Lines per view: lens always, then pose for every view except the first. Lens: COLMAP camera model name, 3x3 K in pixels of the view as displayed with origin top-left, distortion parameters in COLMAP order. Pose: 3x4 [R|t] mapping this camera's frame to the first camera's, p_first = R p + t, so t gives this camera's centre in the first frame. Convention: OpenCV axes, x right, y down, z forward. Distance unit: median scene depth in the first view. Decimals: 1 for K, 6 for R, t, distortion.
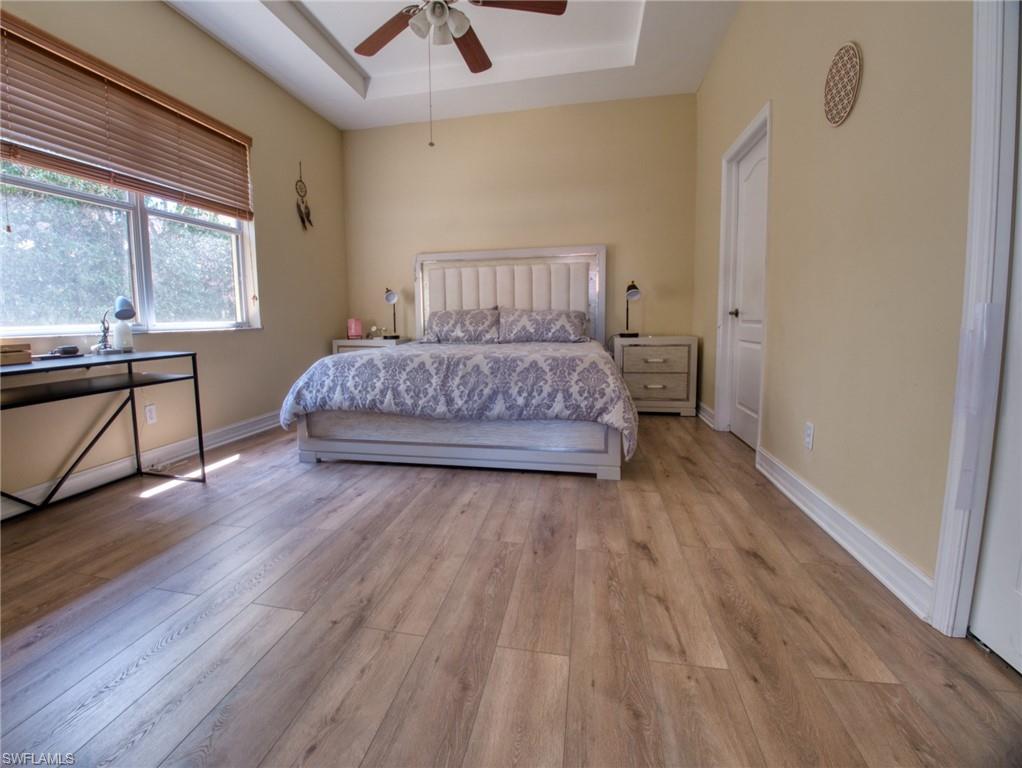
lens RADIAL K [[432.4, 0, 491.5], [0, 432.4, 362.1], [0, 0, 1]] dist [-0.001821, -0.028136]
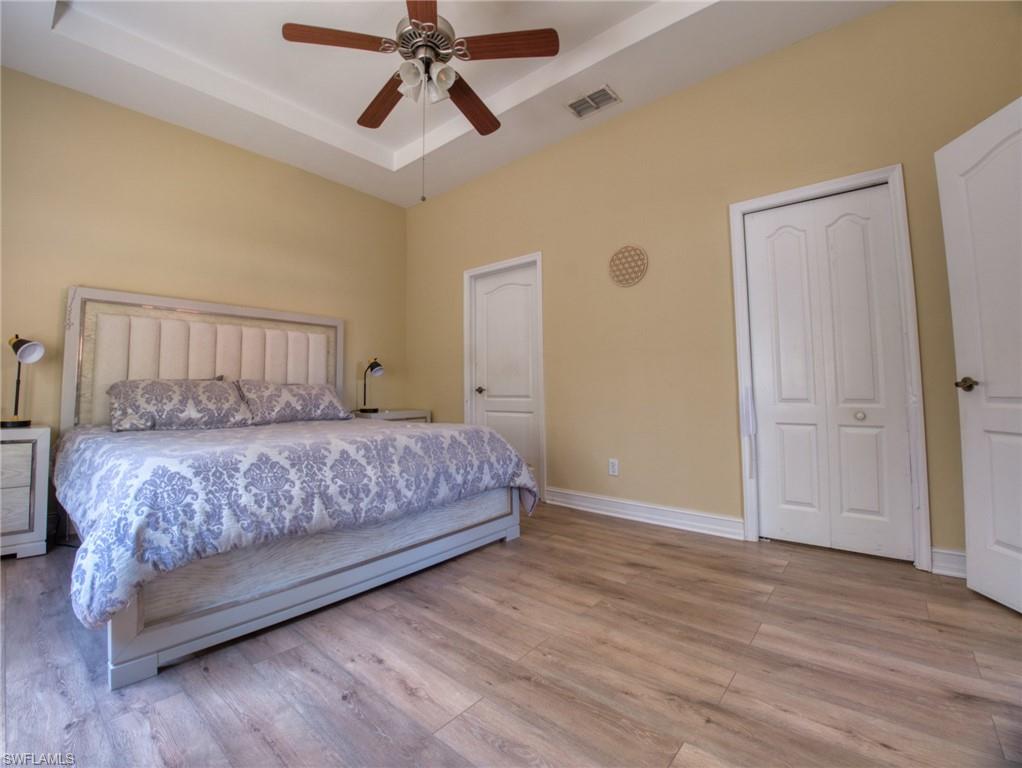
lens RADIAL K [[432.4, 0, 491.5], [0, 432.4, 362.1], [0, 0, 1]] dist [-0.001821, -0.028136]
pose [[0.517509, 0.070122, 0.852800, -0.706992], [0.082926, 0.987835, -0.131548, -0.032348], [-0.851650, 0.138796, 0.505398, 0.417836]]
